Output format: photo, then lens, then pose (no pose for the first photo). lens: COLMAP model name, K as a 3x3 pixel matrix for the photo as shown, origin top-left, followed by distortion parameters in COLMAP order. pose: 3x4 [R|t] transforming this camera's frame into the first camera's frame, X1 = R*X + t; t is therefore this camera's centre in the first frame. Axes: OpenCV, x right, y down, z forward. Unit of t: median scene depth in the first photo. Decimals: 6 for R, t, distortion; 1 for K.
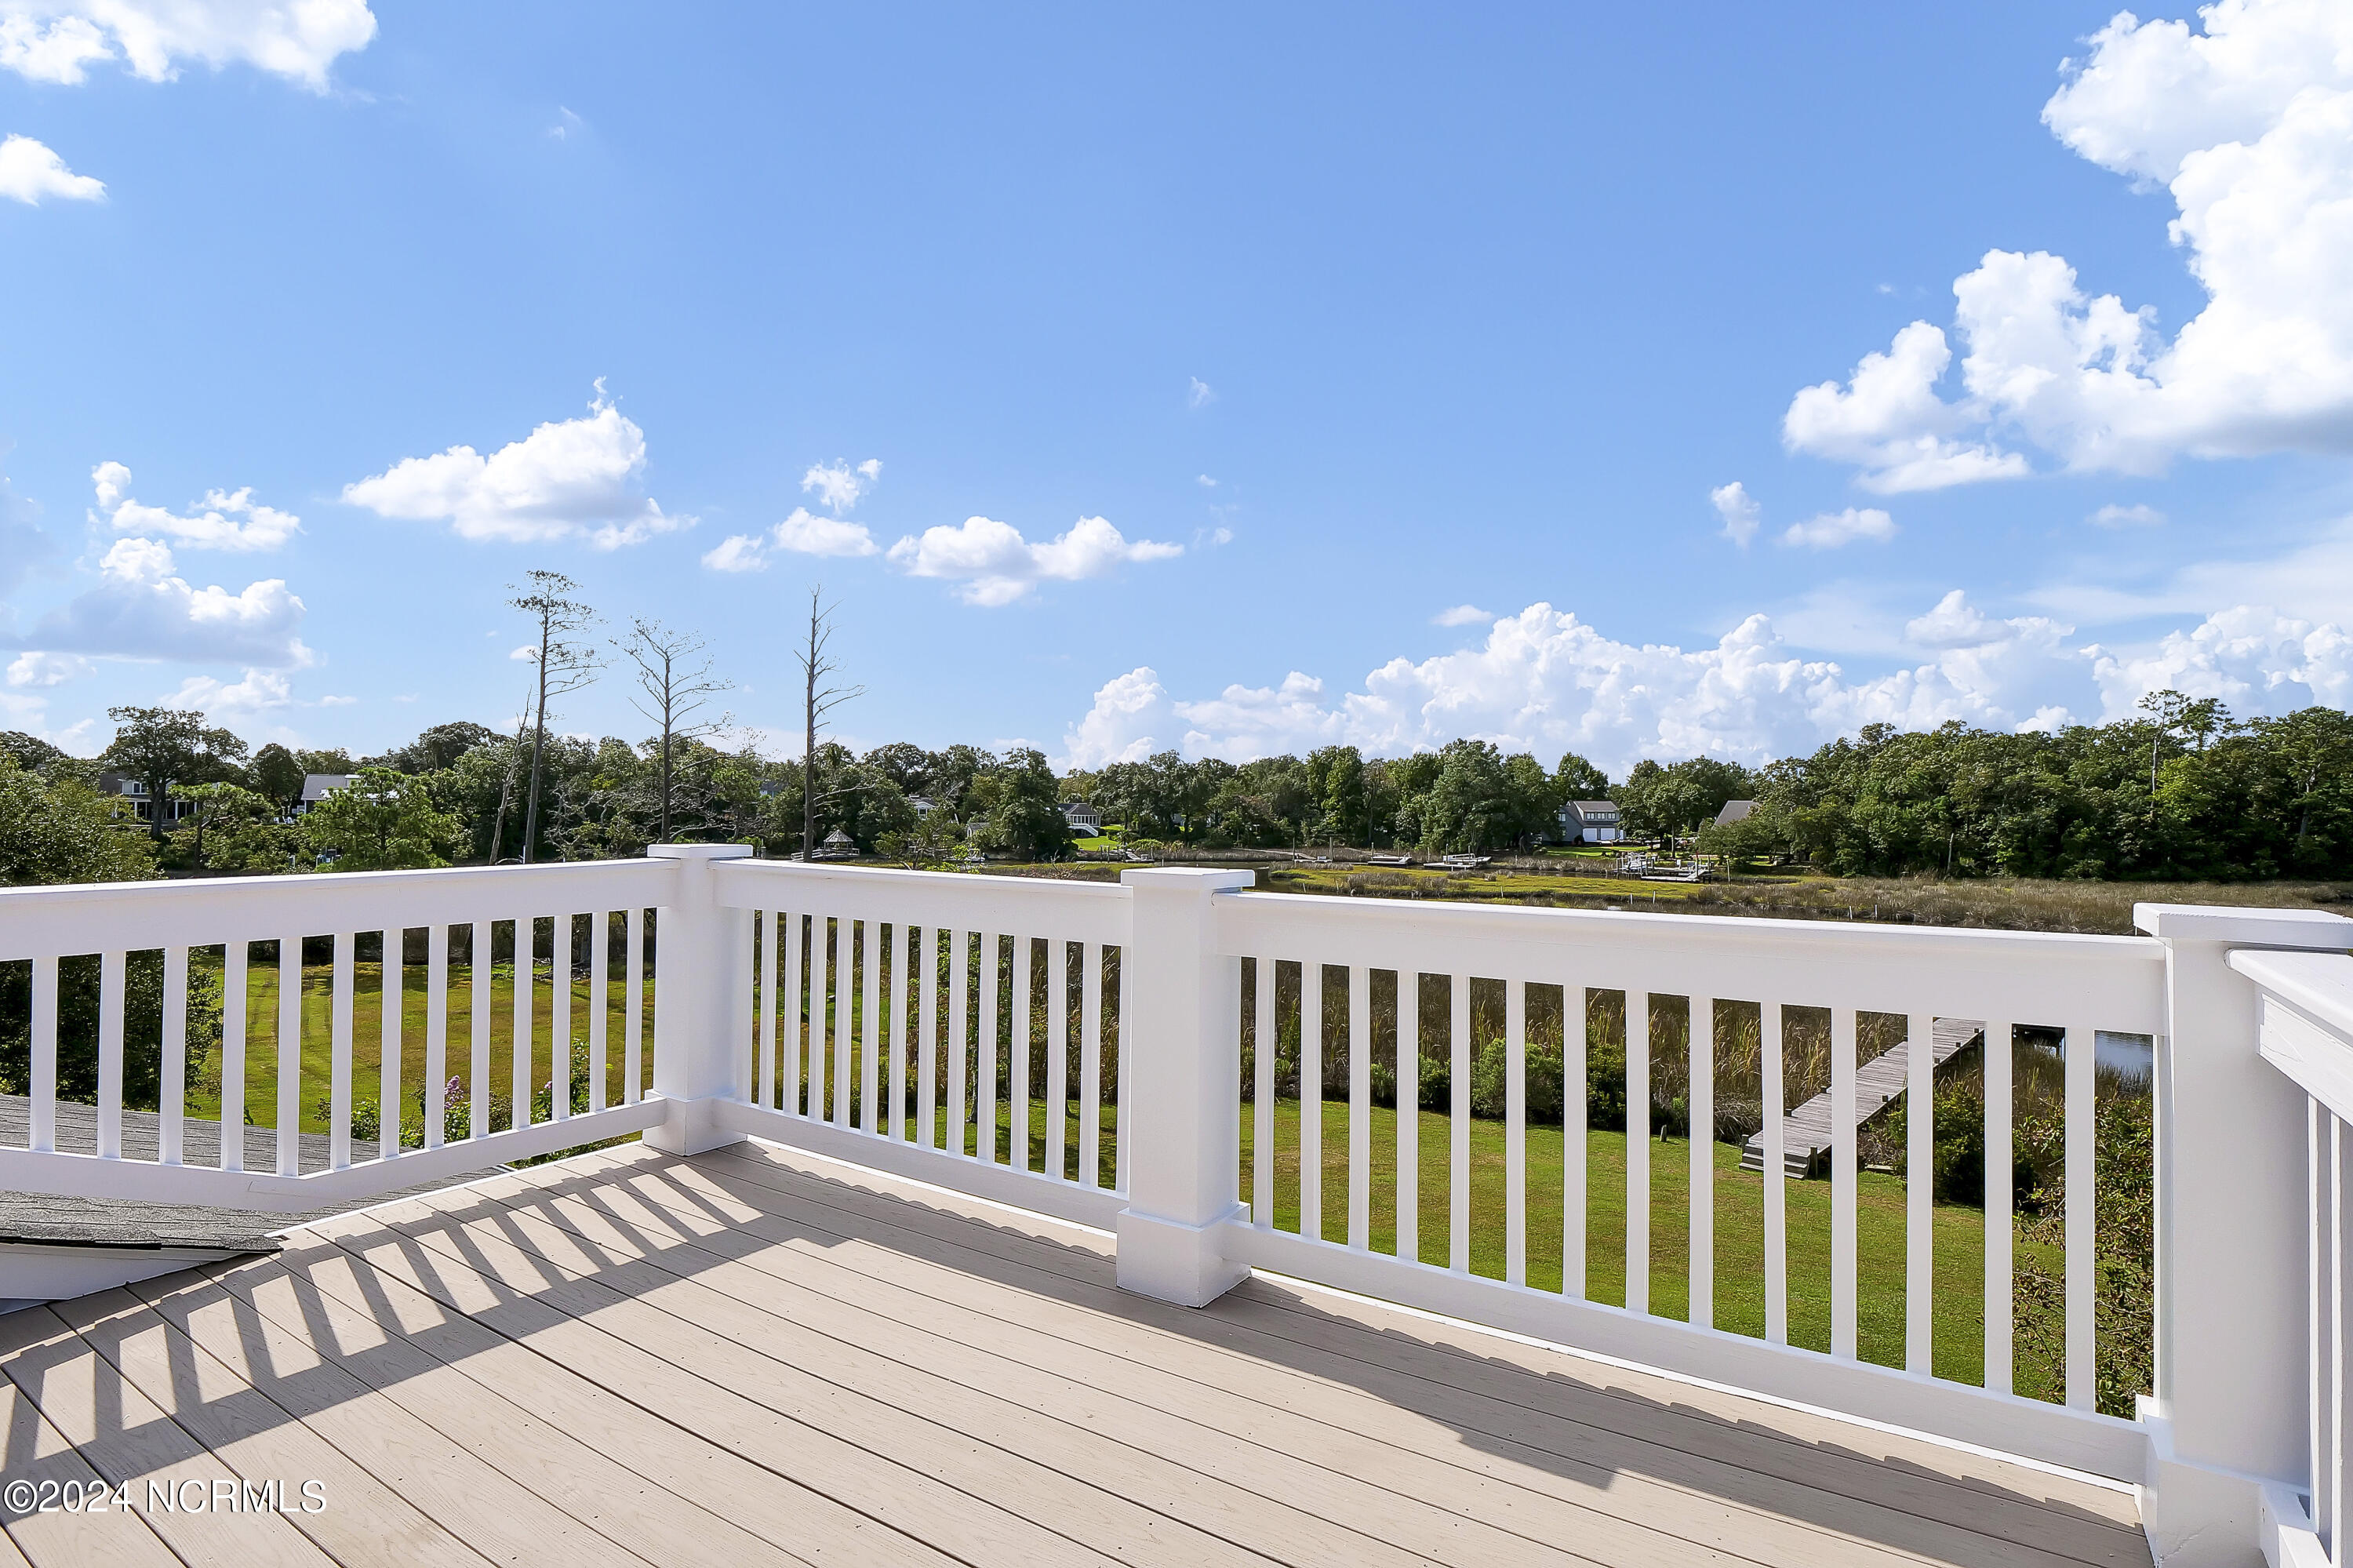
lens RADIAL K [[1168.0, 0, 1171.3], [0, 1168.0, 779.0], [0, 0, 1]] dist [-0.014289, -0.002018]
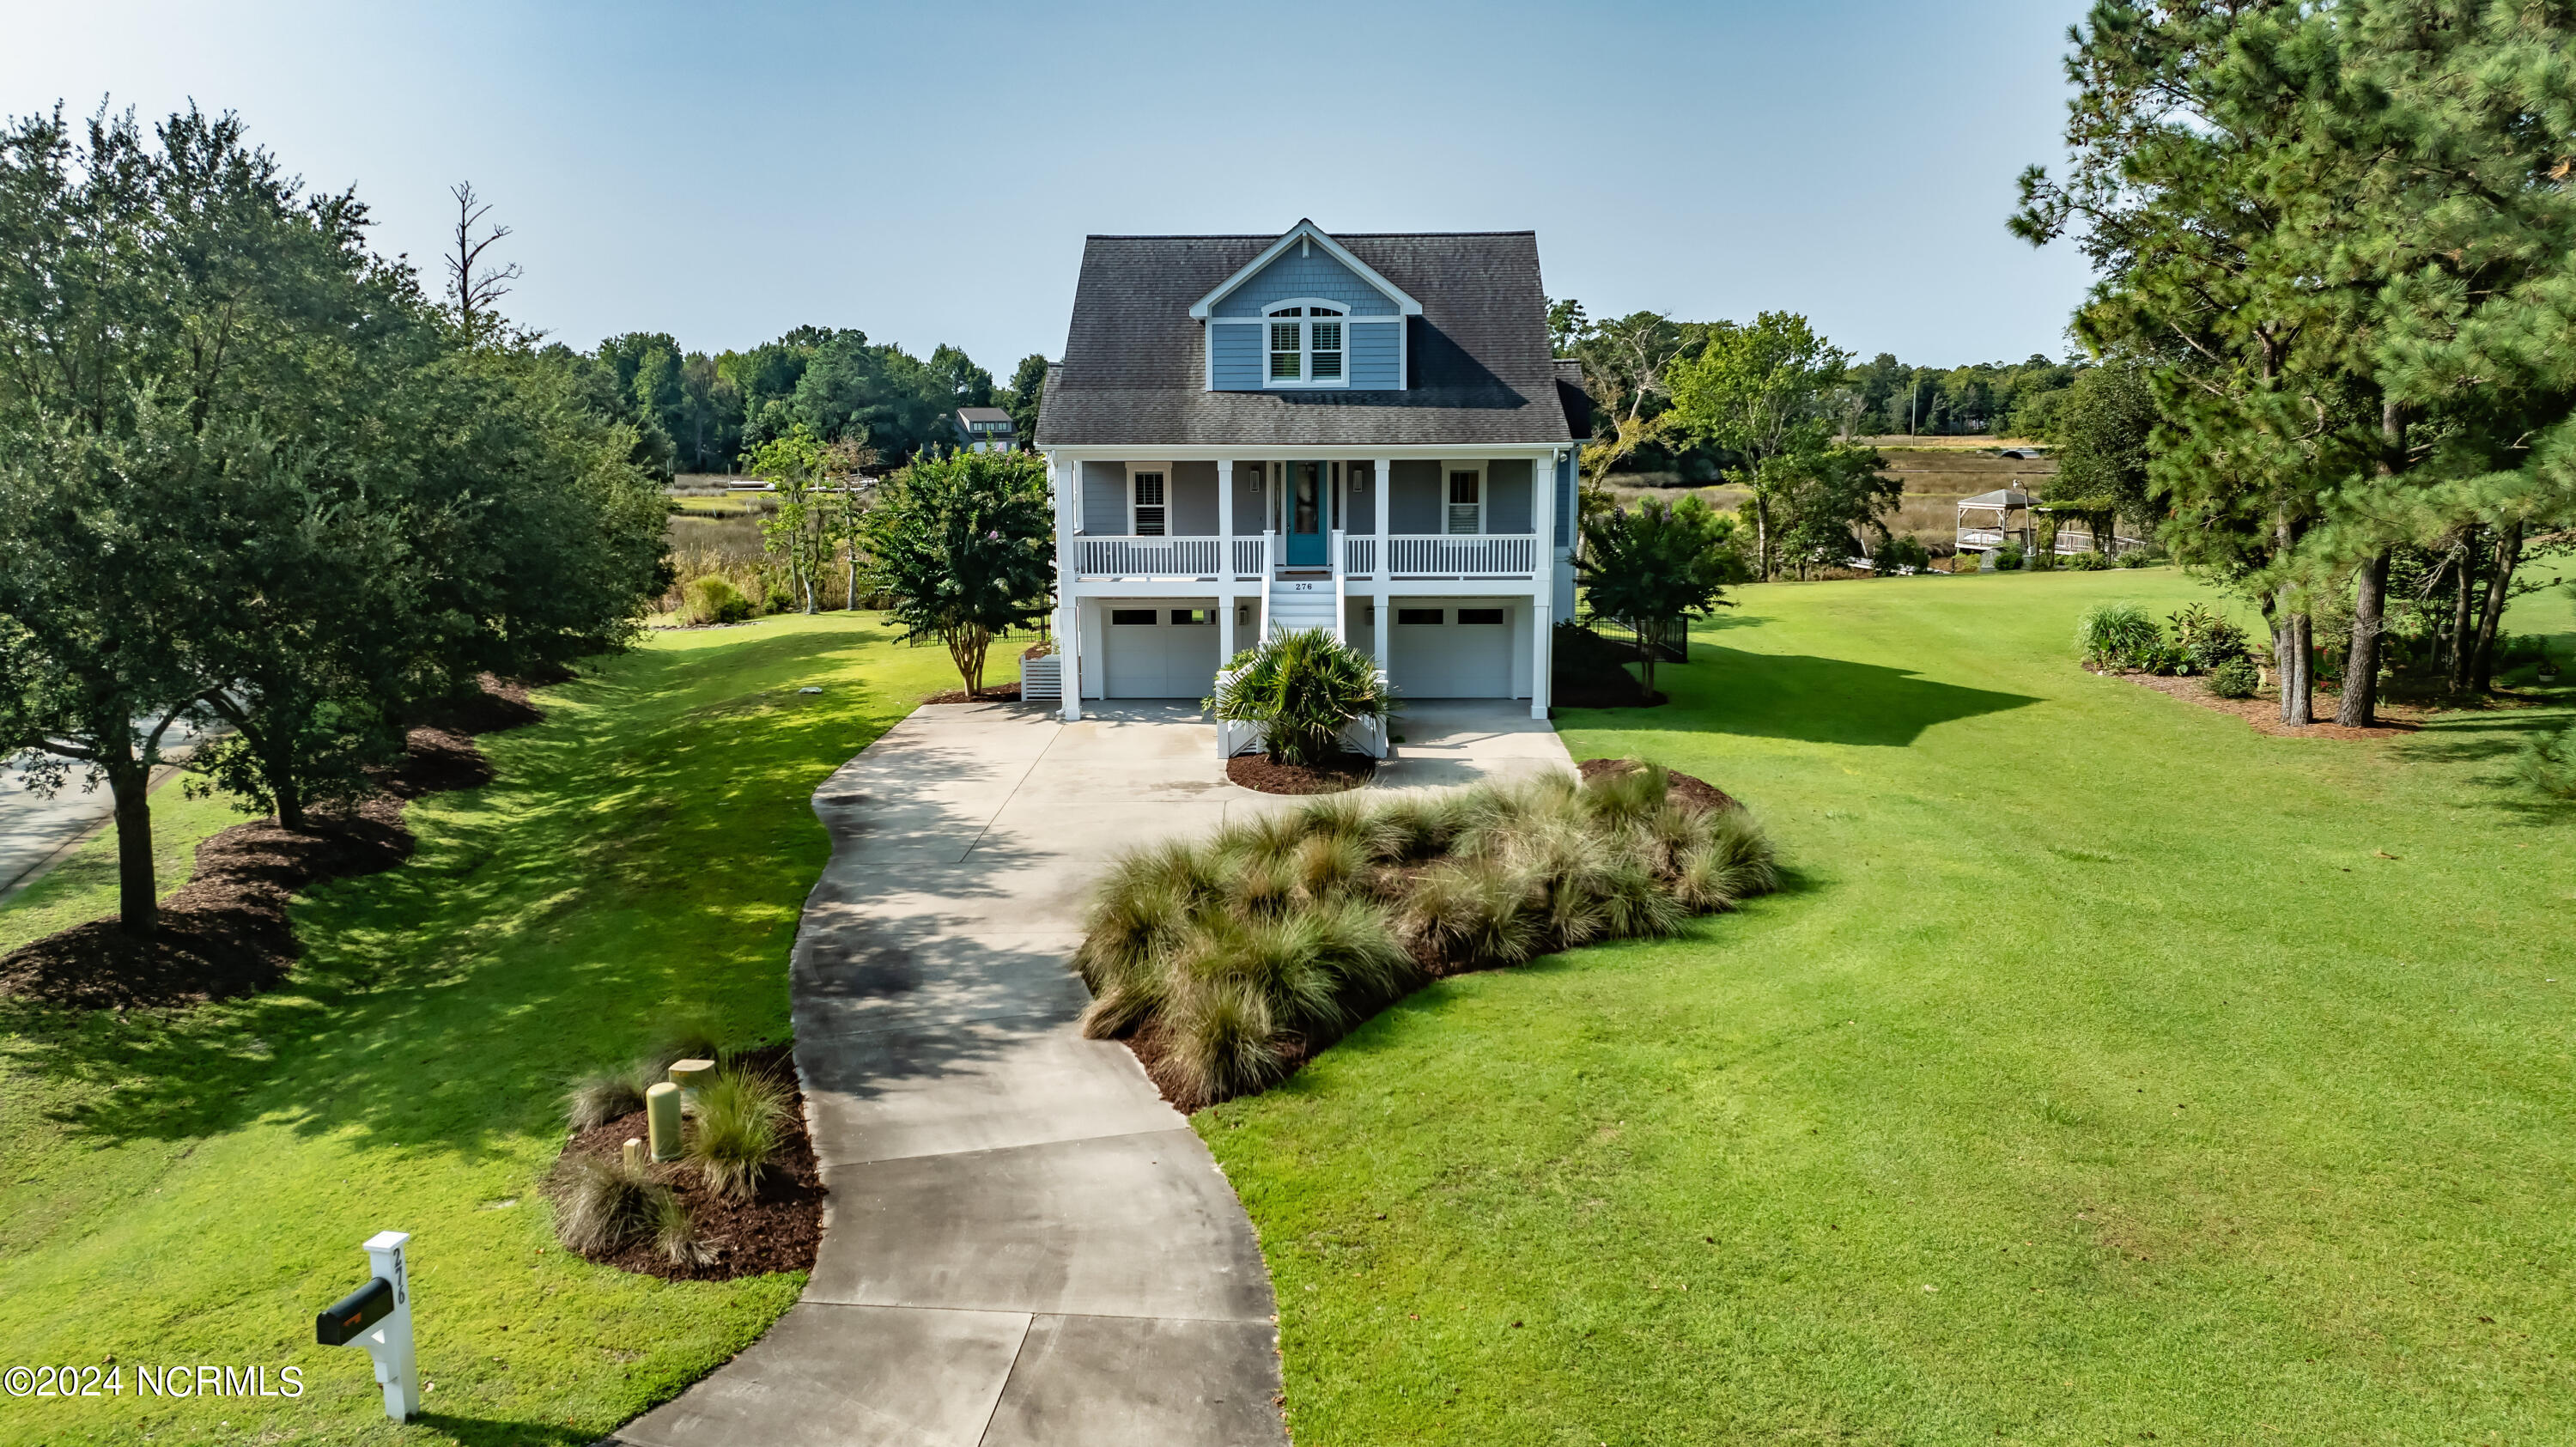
lens RADIAL K [[1793.7, 0, 1287.4], [0, 1793.7, 763.6], [0, 0, 1]] dist [-0.026619, 0.020888]
pose [[0.850197, -0.111131, 0.514602, -0.145523], [-0.000061, 0.977446, 0.211186, -0.001978], [-0.526465, -0.179581, 0.831015, -0.214821]]
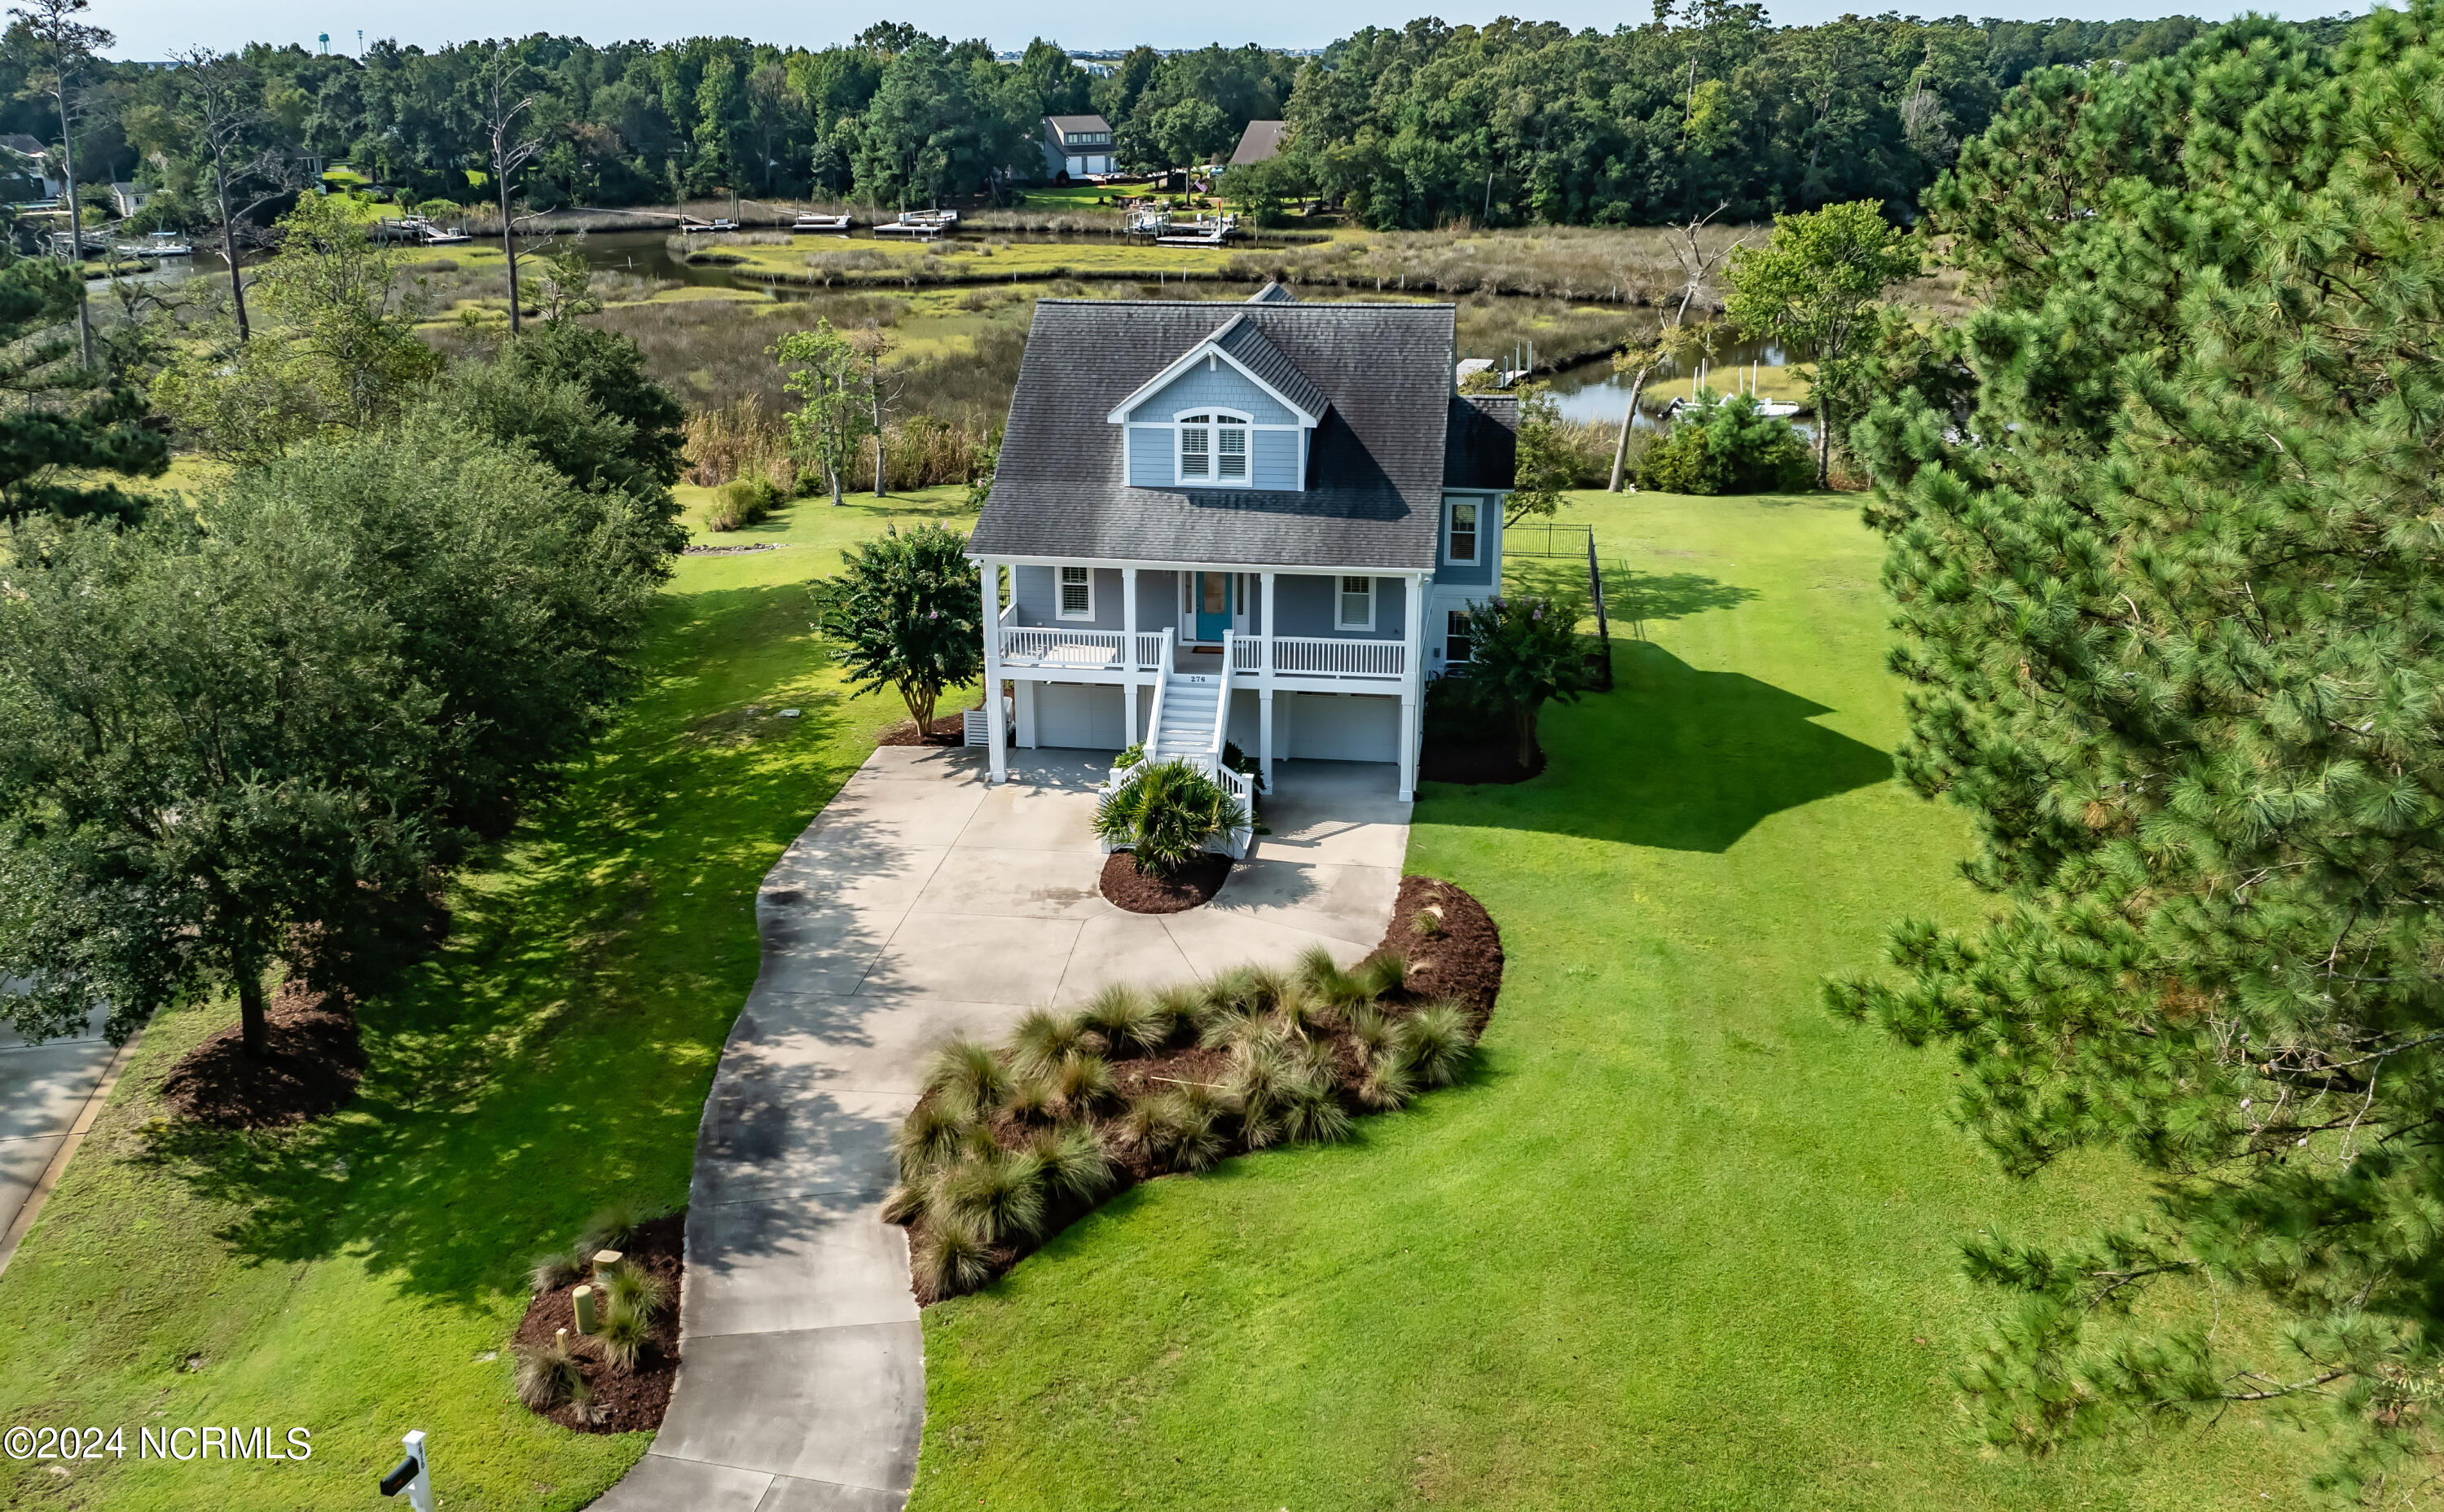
lens RADIAL K [[2057.4, 0, 1206.0], [0, 2057.4, 744.4], [0, 0, 1]] dist [-0.018936, -0.030492]
pose [[0.907194, -0.143628, 0.395437, -0.141826], [0.001327, 0.940893, 0.338701, -0.054671], [-0.420711, -0.306742, 0.853763, -0.265855]]
